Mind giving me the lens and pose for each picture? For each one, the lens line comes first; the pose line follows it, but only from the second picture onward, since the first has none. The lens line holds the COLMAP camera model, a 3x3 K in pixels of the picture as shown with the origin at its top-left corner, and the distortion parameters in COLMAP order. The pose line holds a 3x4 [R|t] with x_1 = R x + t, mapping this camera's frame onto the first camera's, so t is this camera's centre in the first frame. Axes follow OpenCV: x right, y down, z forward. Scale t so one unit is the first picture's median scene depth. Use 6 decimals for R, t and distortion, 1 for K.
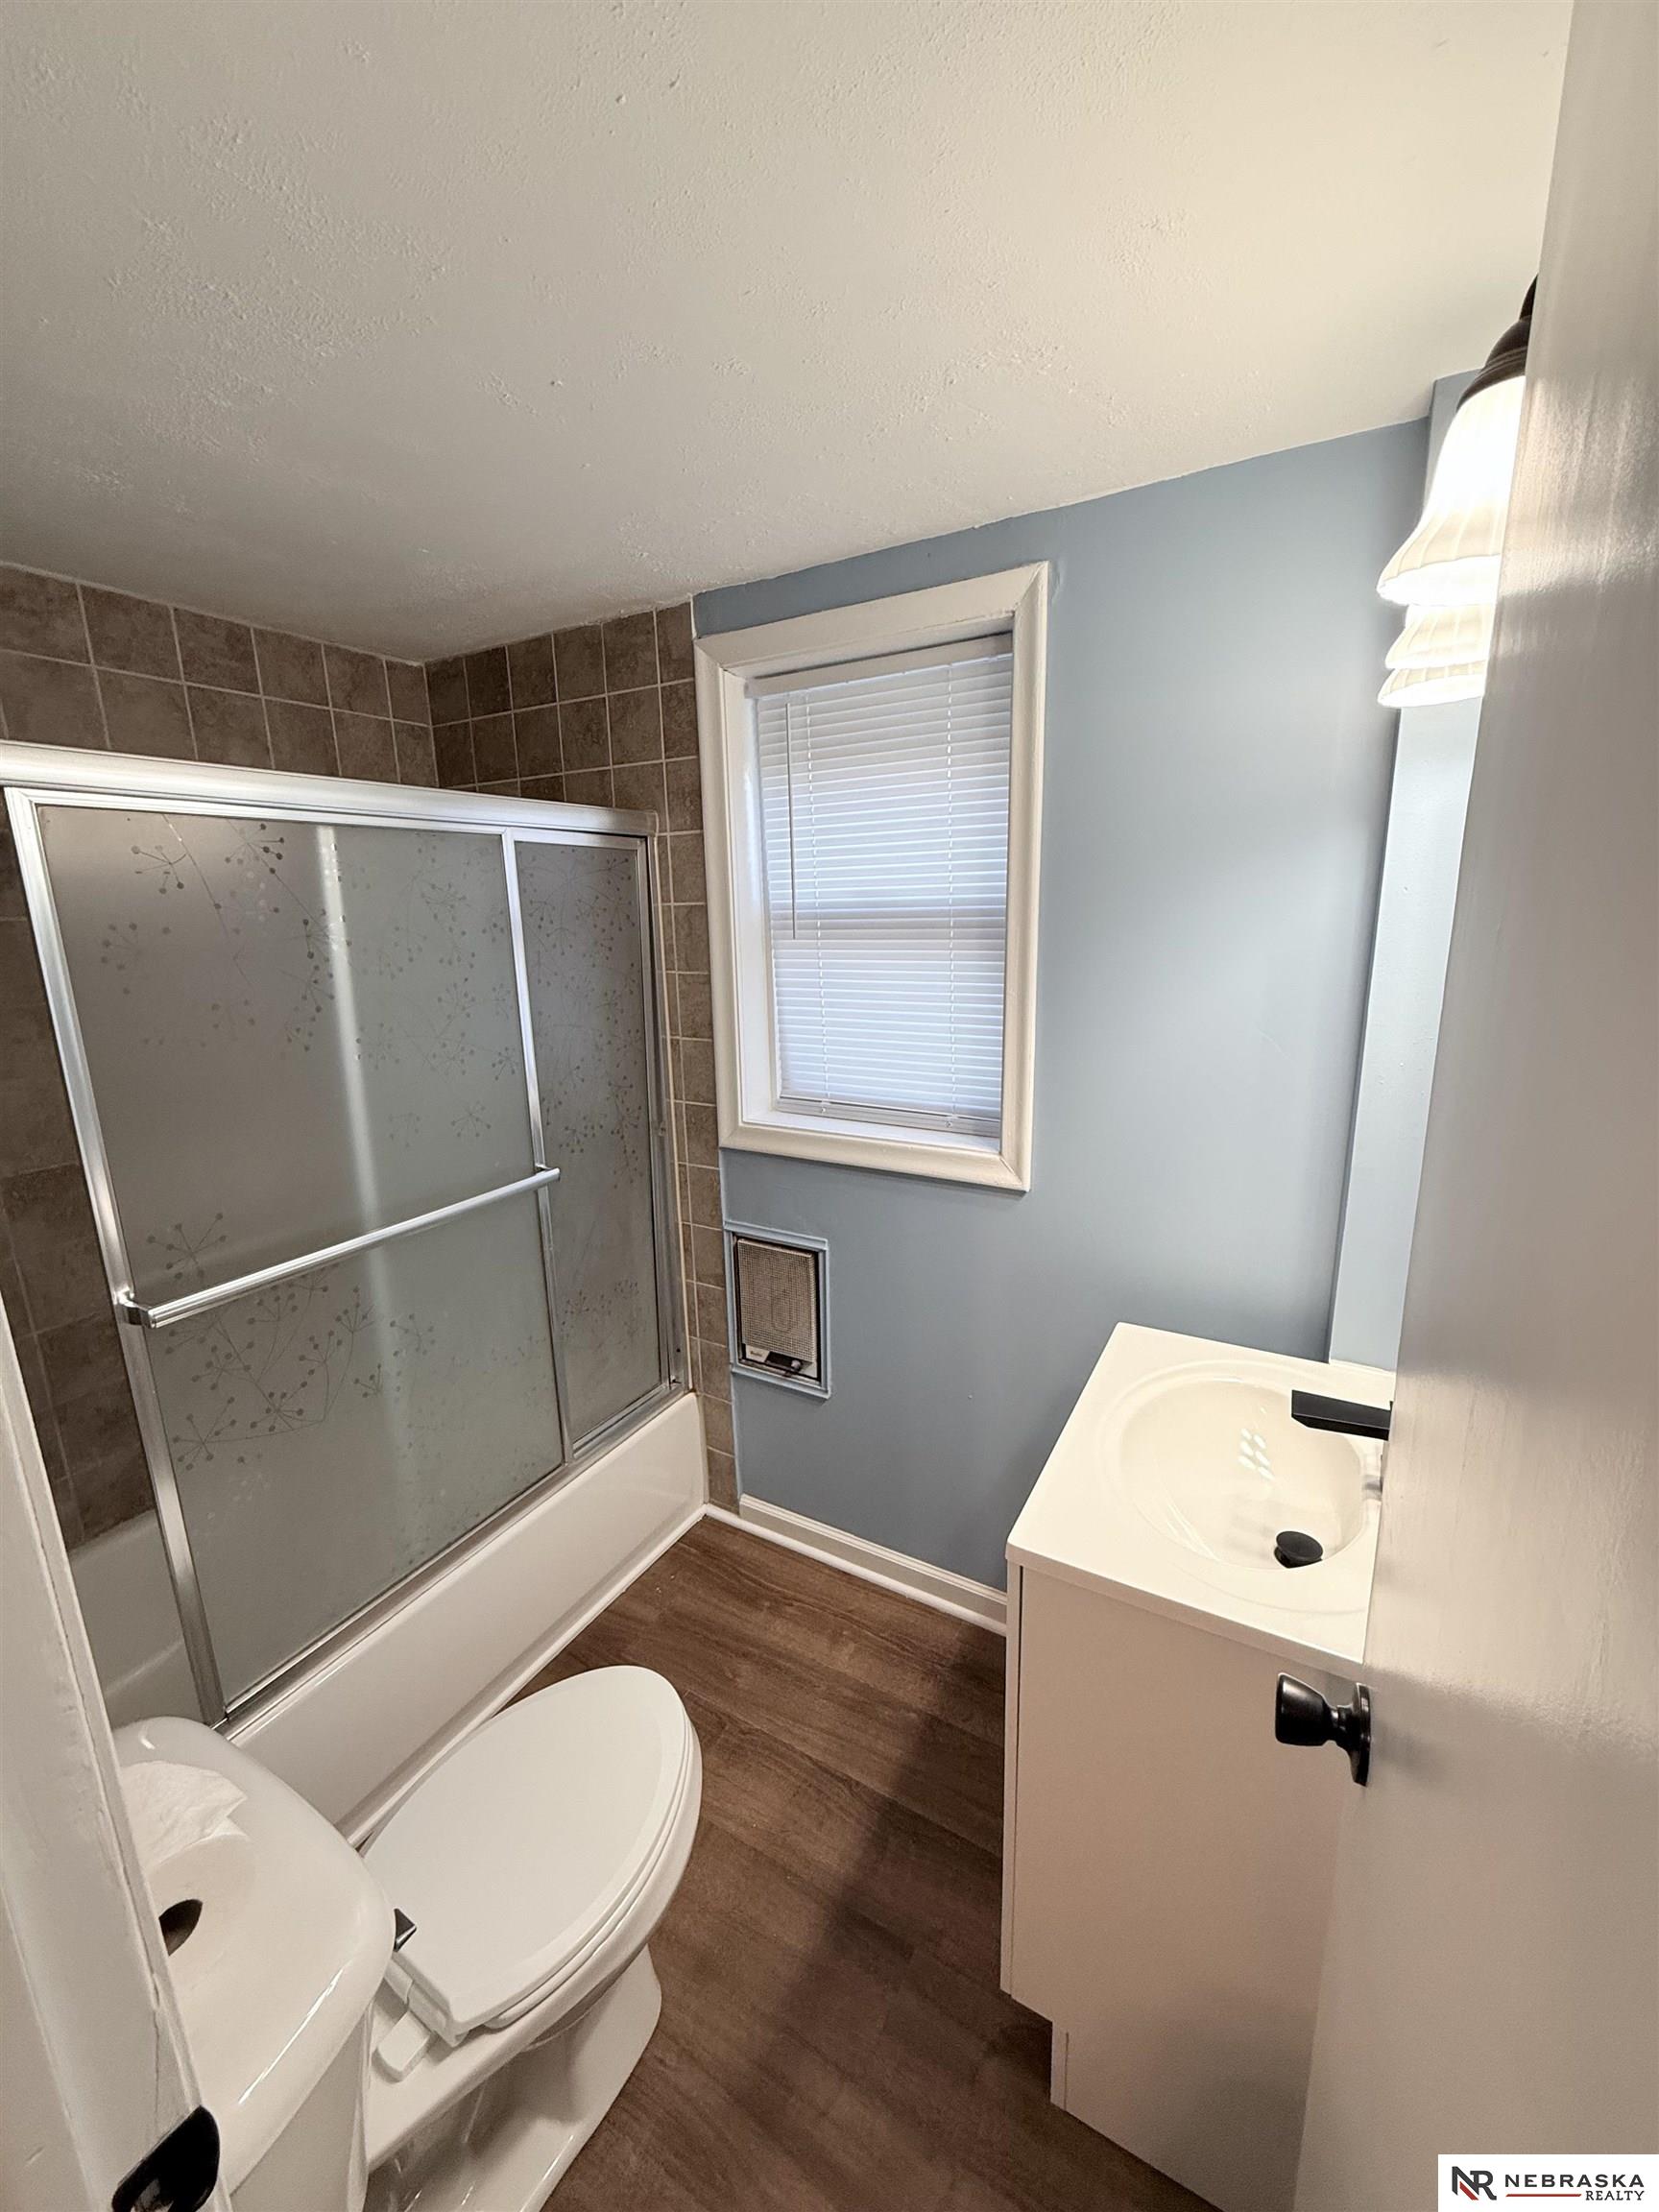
lens RADIAL K [[883.0, 0, 829.5], [0, 883.0, 1106.0], [0, 0, 1]] dist [0.003172, 0.000576]
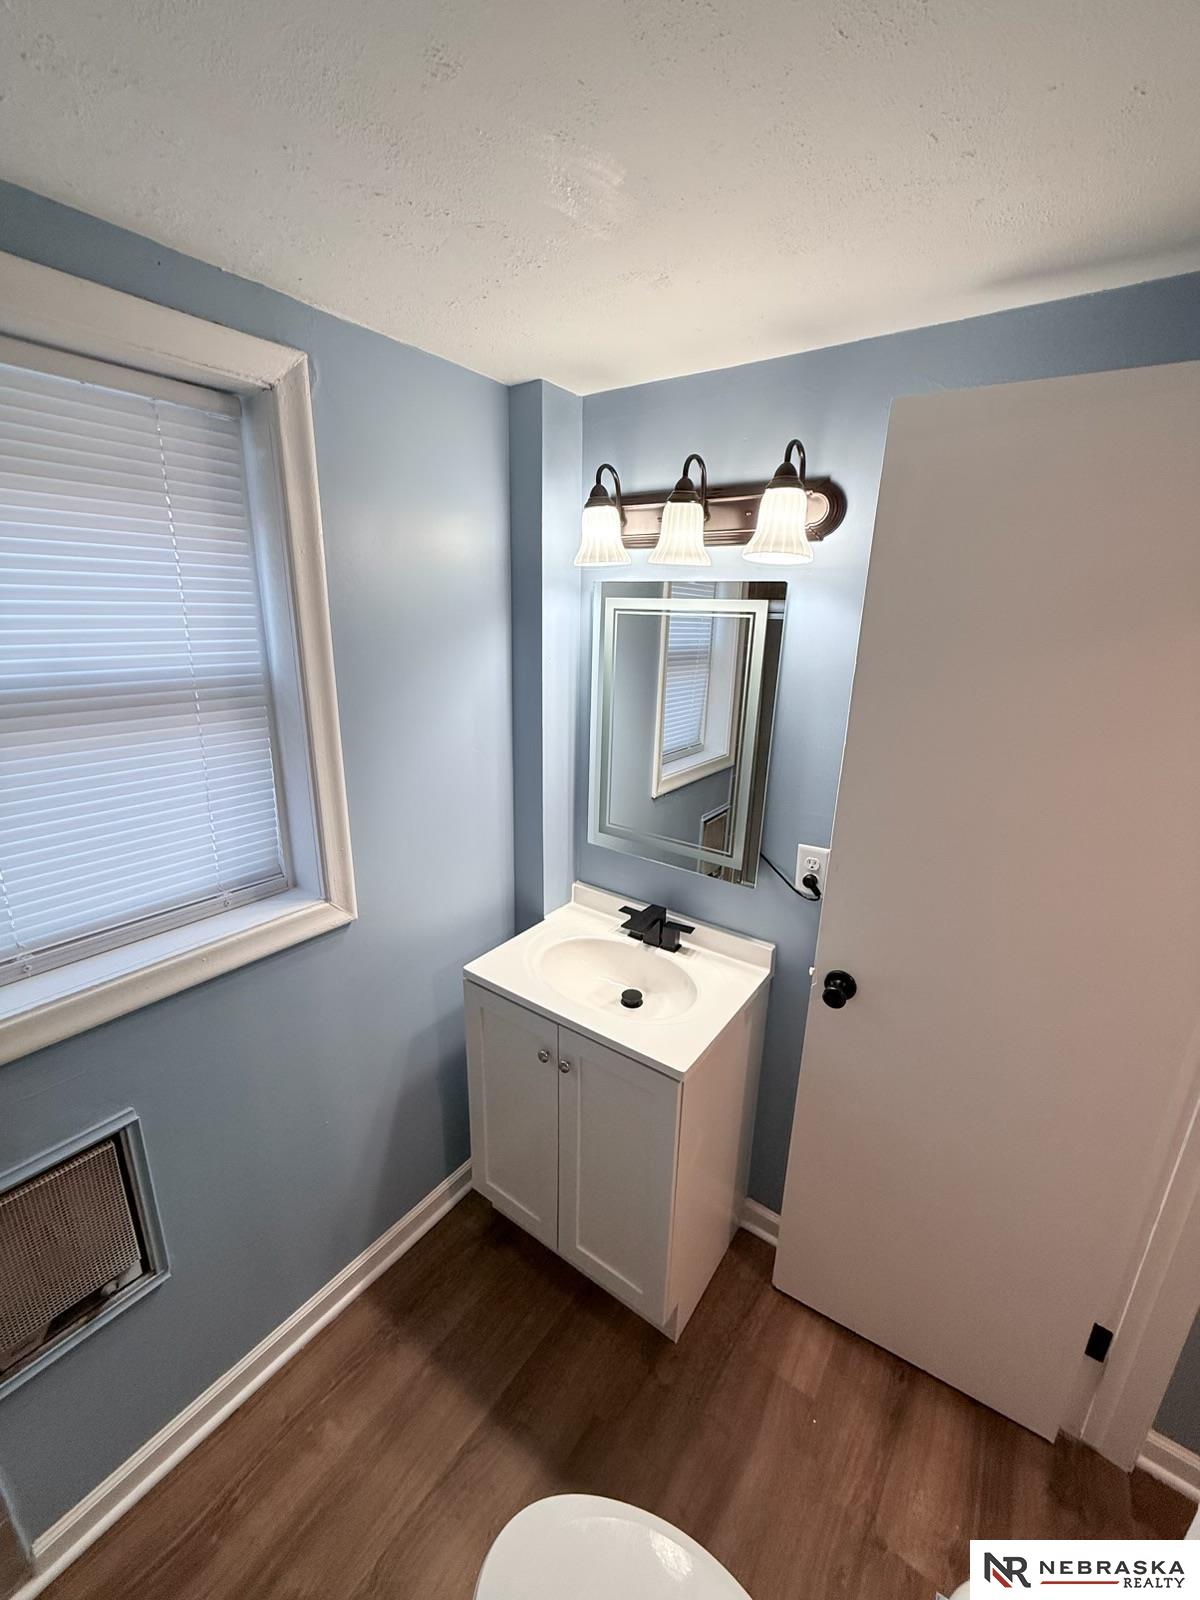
lens RADIAL K [[643.6, 0, 600.0], [0, 643.6, 800.0], [0, 0, 1]] dist [0.000871, 0.000390]
pose [[0.101066, -0.264886, 0.958969, -0.489102], [0.194601, 0.950548, 0.242051, -0.186056], [-0.975662, 0.162153, 0.147615, 0.518908]]
